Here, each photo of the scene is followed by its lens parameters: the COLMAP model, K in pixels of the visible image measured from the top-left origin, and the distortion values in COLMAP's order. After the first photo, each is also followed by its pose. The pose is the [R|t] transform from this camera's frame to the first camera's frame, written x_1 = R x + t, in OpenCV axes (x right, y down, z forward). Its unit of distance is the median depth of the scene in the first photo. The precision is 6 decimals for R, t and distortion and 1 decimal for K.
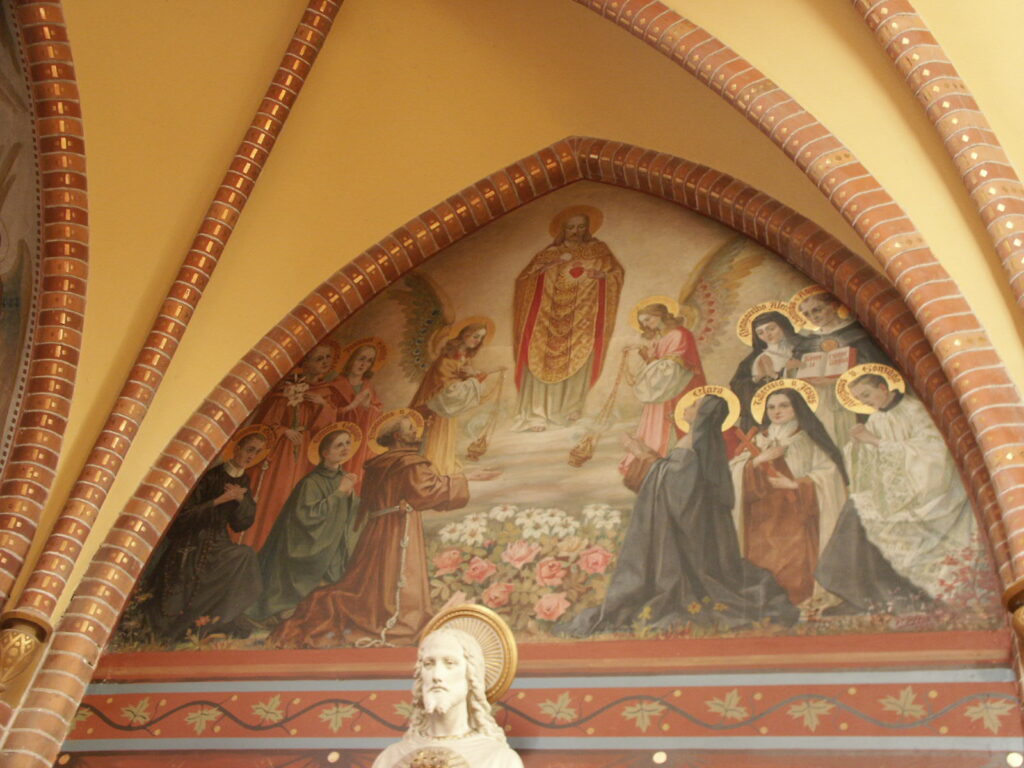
lens RADIAL K [[1169.3, 0, 540.9], [0, 1169.3, 402.2], [0, 0, 1]] dist [-0.029868, 0.000000]
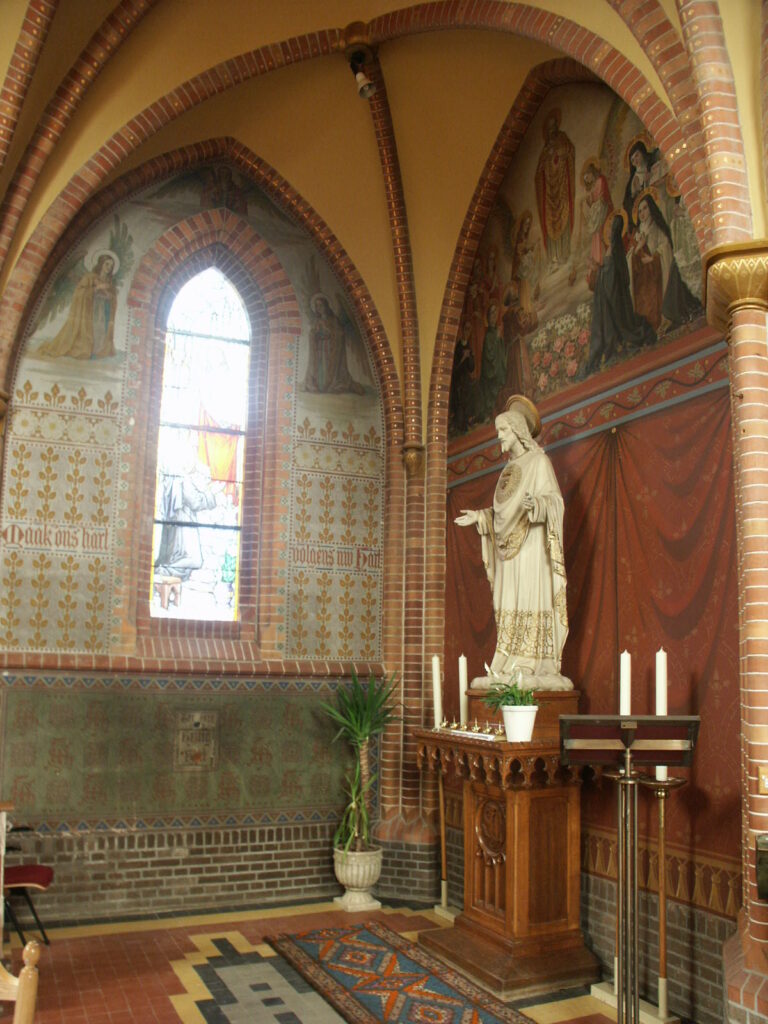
lens RADIAL K [[863.4, 0, 382.8], [0, 863.4, 514.0], [0, 0, 1]] dist [-0.093796, 0.008243]
pose [[0.640412, -0.237229, -0.730476, 0.757003], [0.534509, 0.820644, 0.202095, -0.084372], [0.551518, -0.519870, 0.652351, -0.251447]]
